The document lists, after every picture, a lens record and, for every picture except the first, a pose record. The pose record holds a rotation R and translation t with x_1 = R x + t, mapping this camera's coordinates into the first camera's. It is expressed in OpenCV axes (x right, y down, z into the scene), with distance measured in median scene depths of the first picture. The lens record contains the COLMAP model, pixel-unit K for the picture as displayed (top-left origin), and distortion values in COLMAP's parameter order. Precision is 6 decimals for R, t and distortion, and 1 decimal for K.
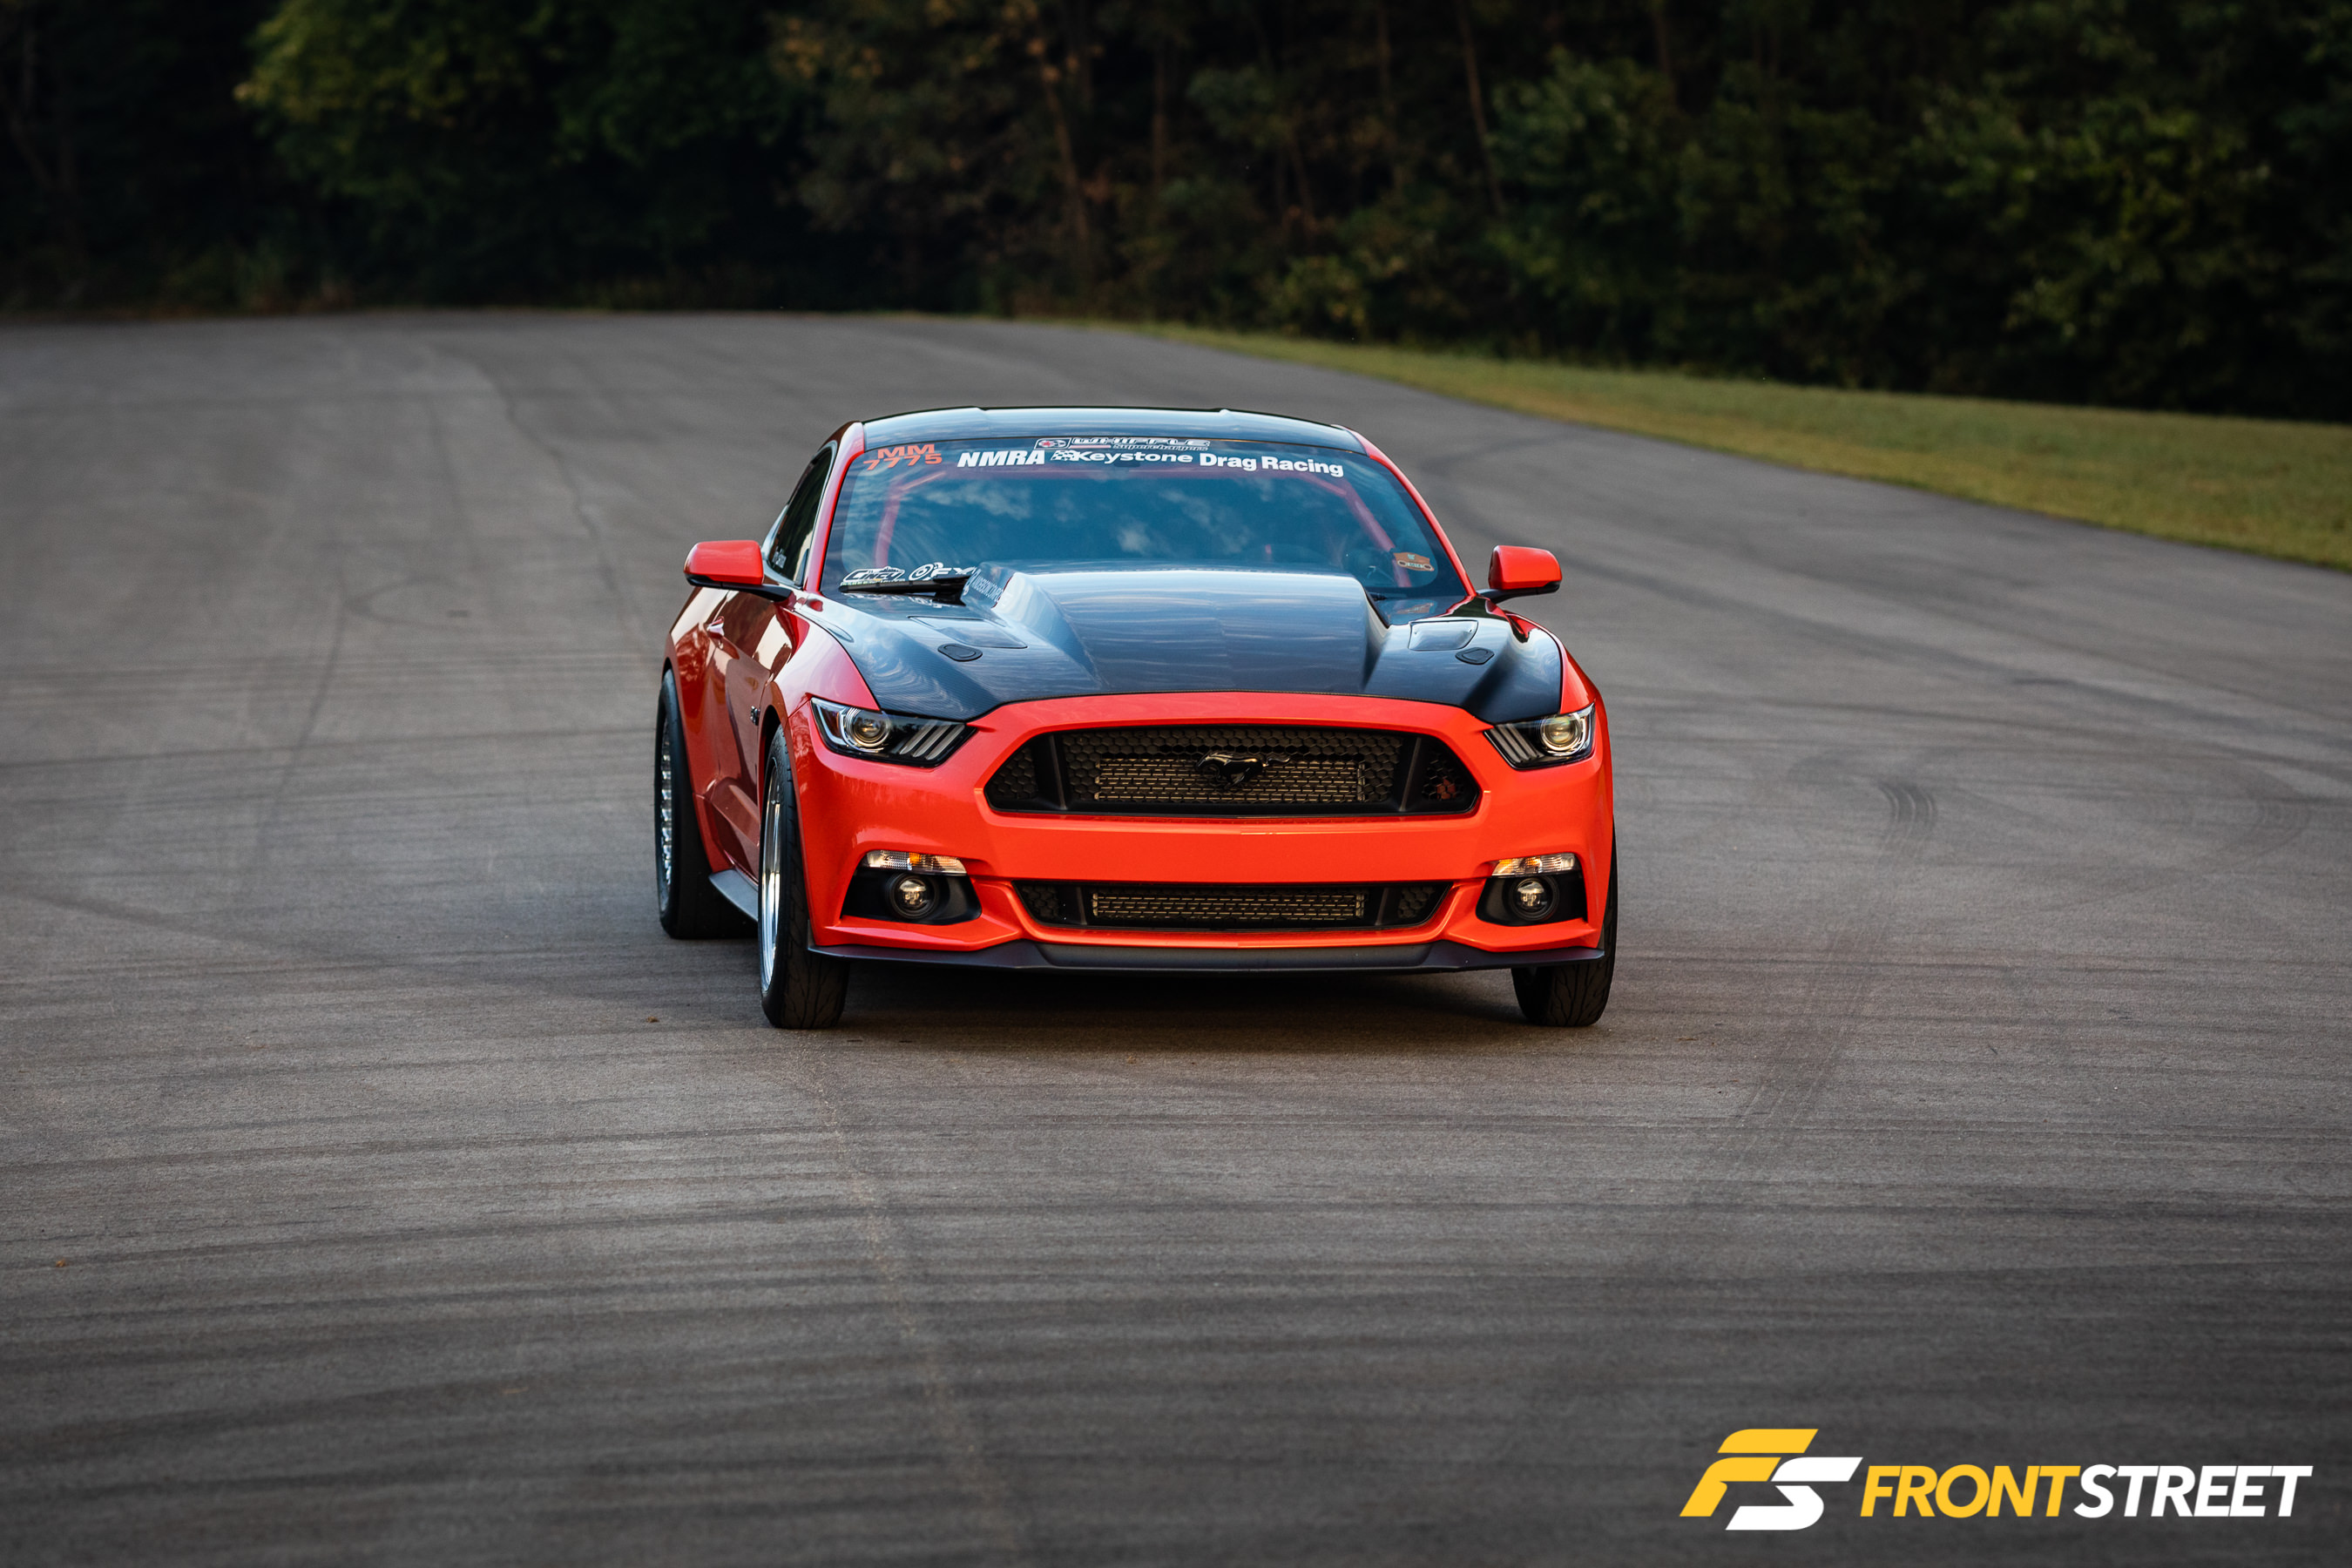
lens RADIAL K [[9735.1, 0, 1176.0], [0, 9735.1, 784.0], [0, 0, 1]] dist [-0.130296, 2.097765]
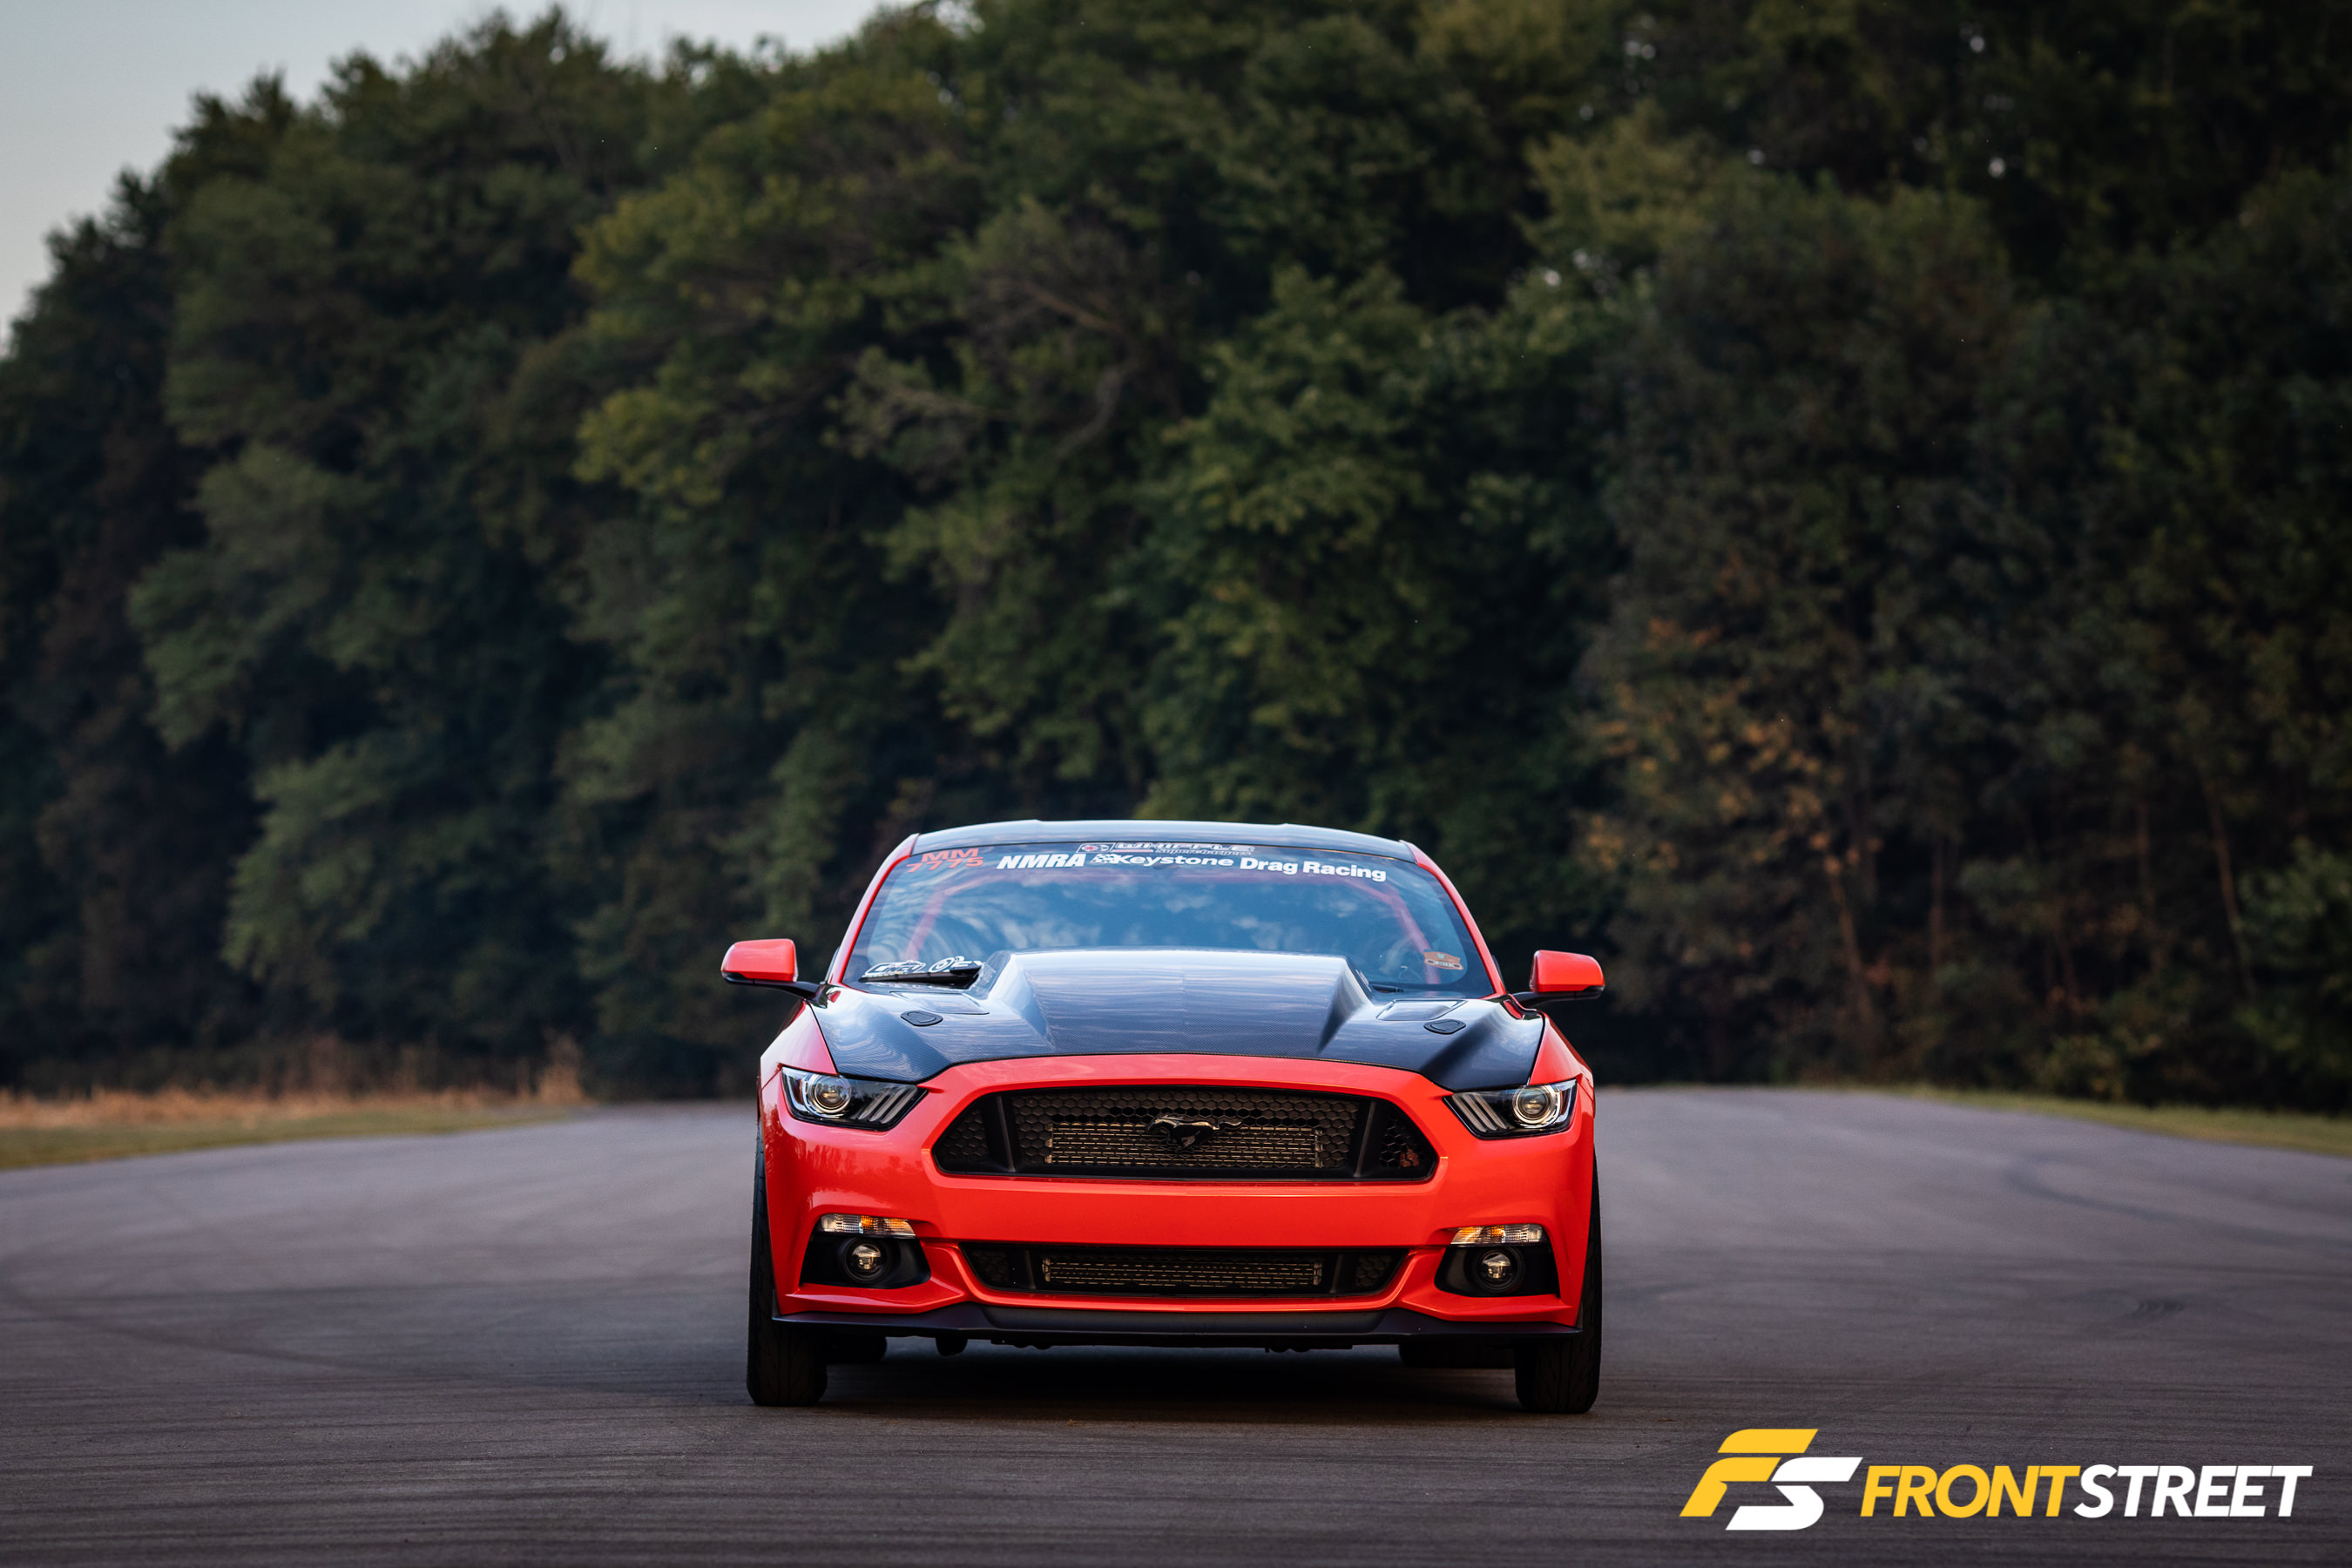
lens RADIAL K [[8912.6, 0, 1176.0], [0, 8912.6, 784.0], [0, 0, 1]] dist [-0.117224, 0.454952]
pose [[0.995062, 0.000030, -0.099253, 0.013085], [-0.008836, 0.996057, -0.088277, 0.005952], [0.098859, 0.088718, 0.991139, 0.013641]]
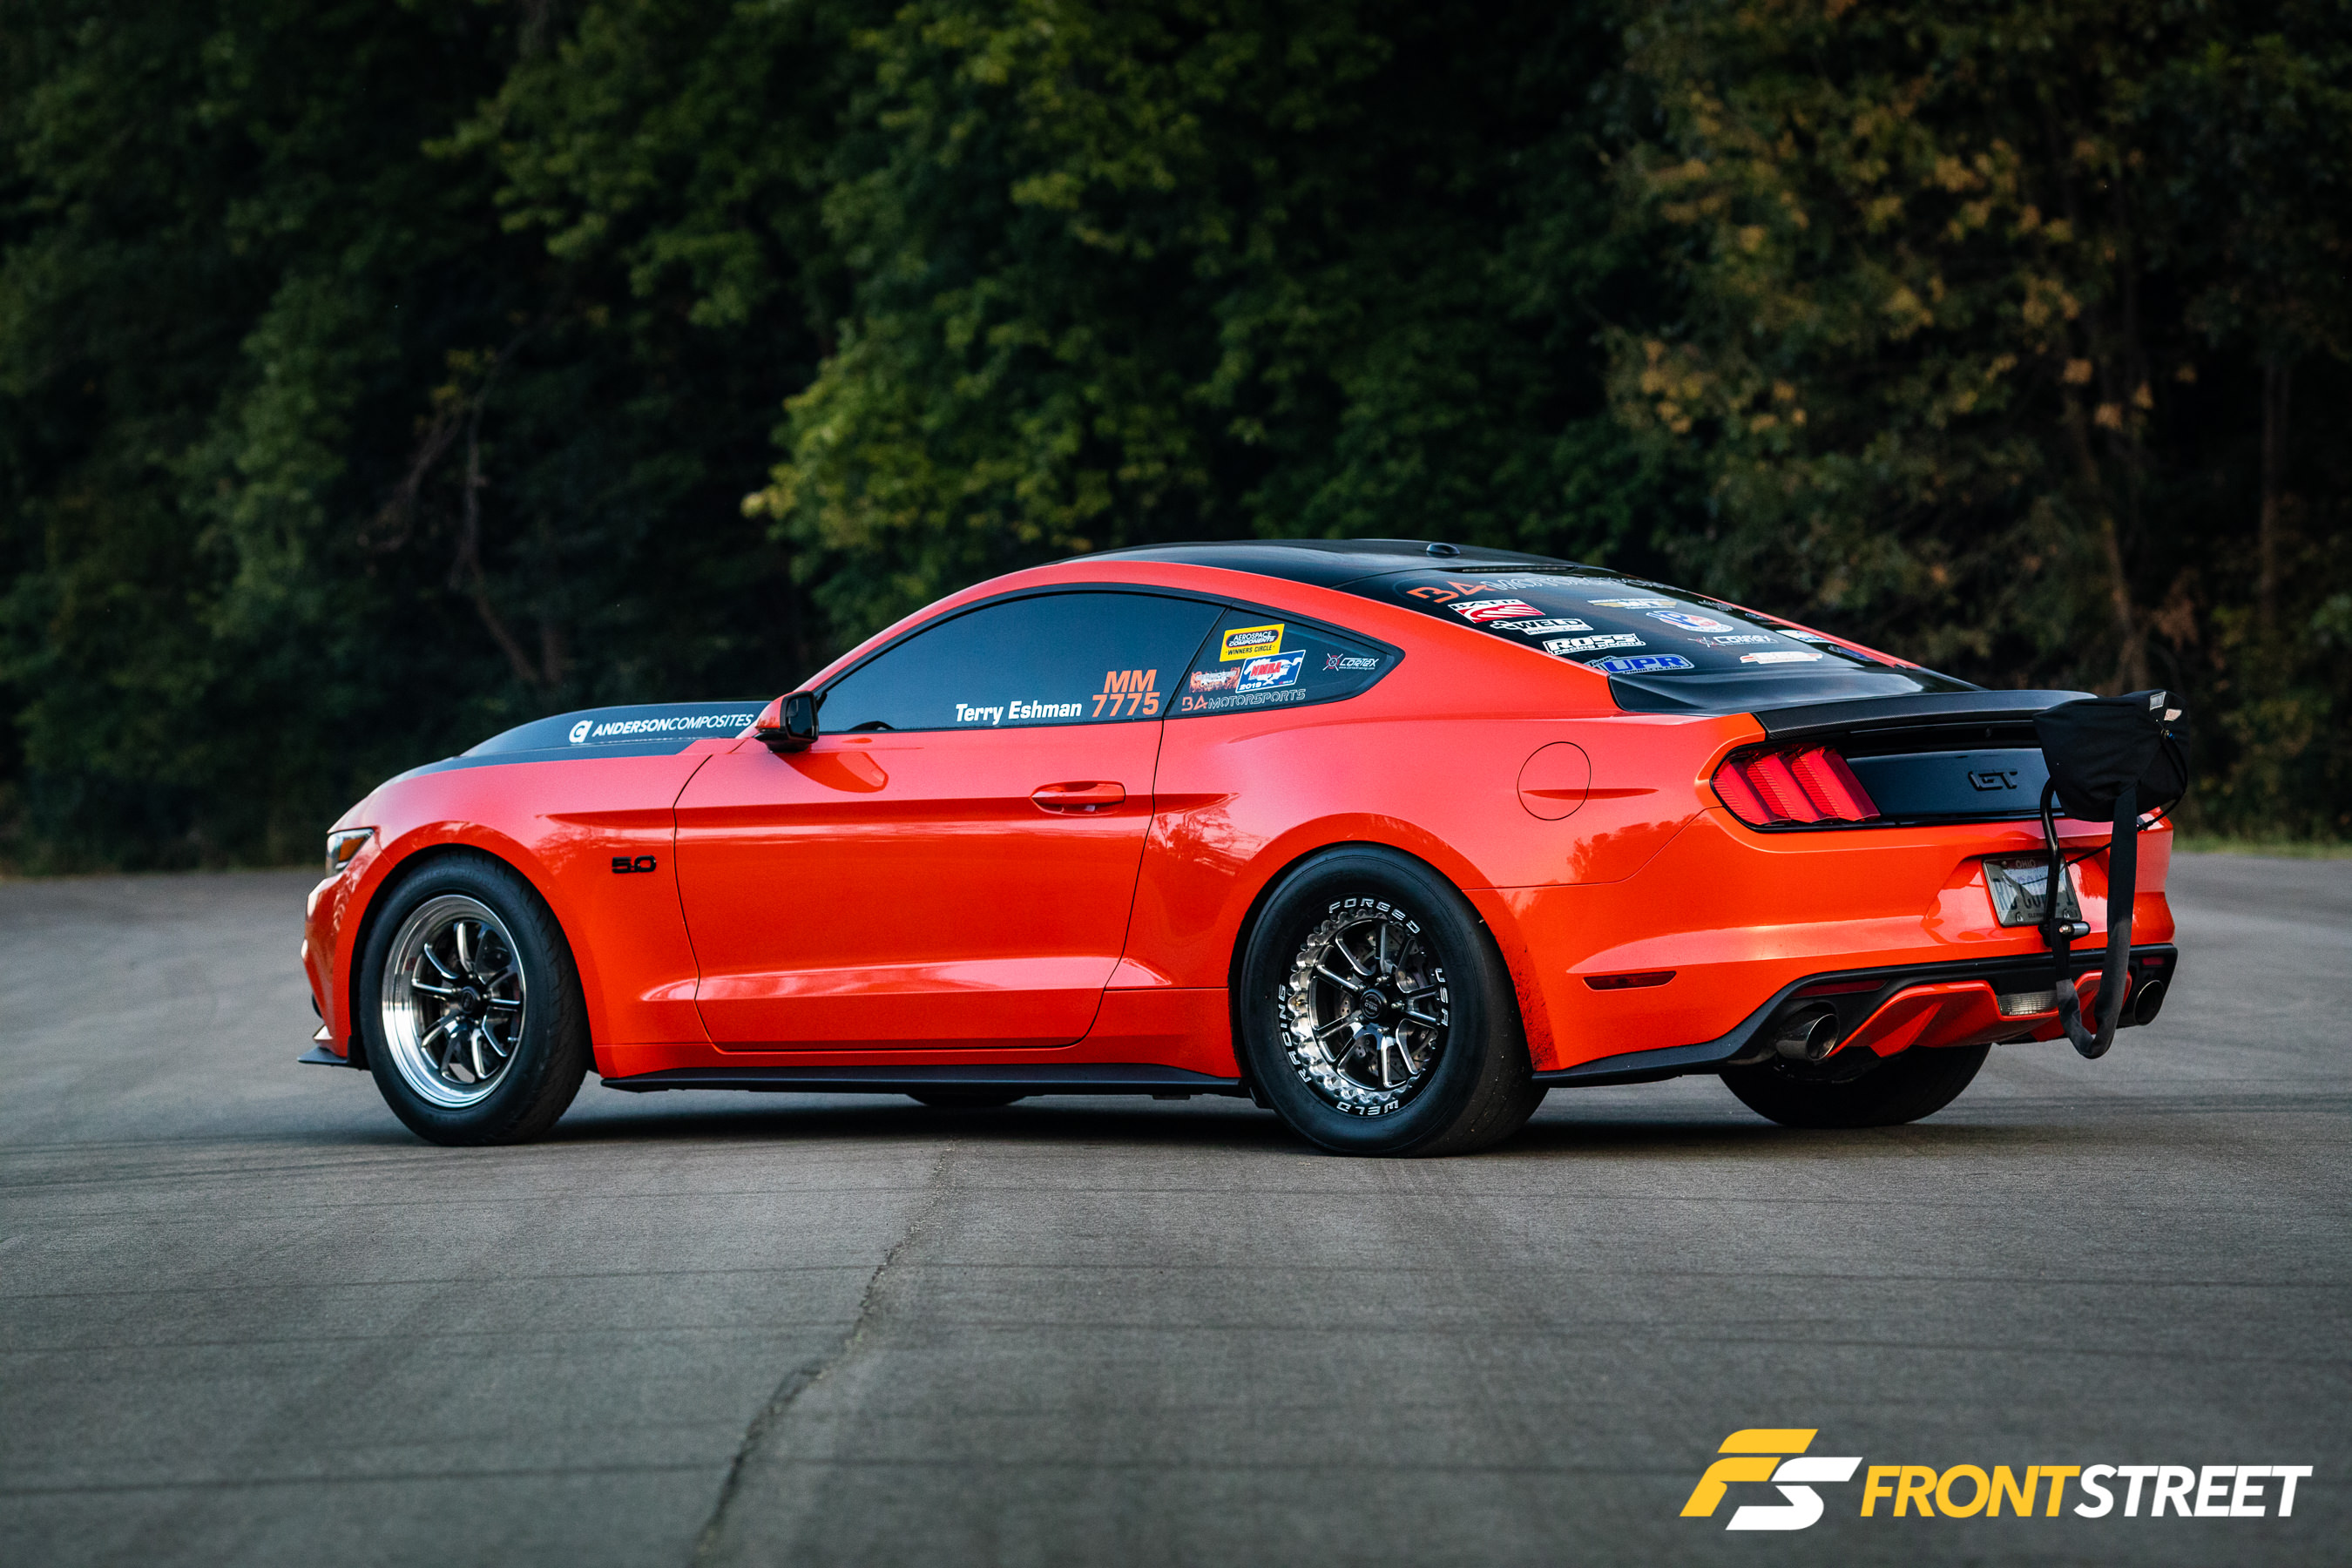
lens RADIAL K [[8912.6, 0, 1176.0], [0, 8912.6, 784.0], [0, 0, 1]] dist [-0.117224, 0.454952]
pose [[0.997069, -0.015961, -0.074829, -0.029582], [0.011791, 0.998370, -0.055840, -0.023387], [0.075598, 0.054793, 0.995632, 0.489228]]
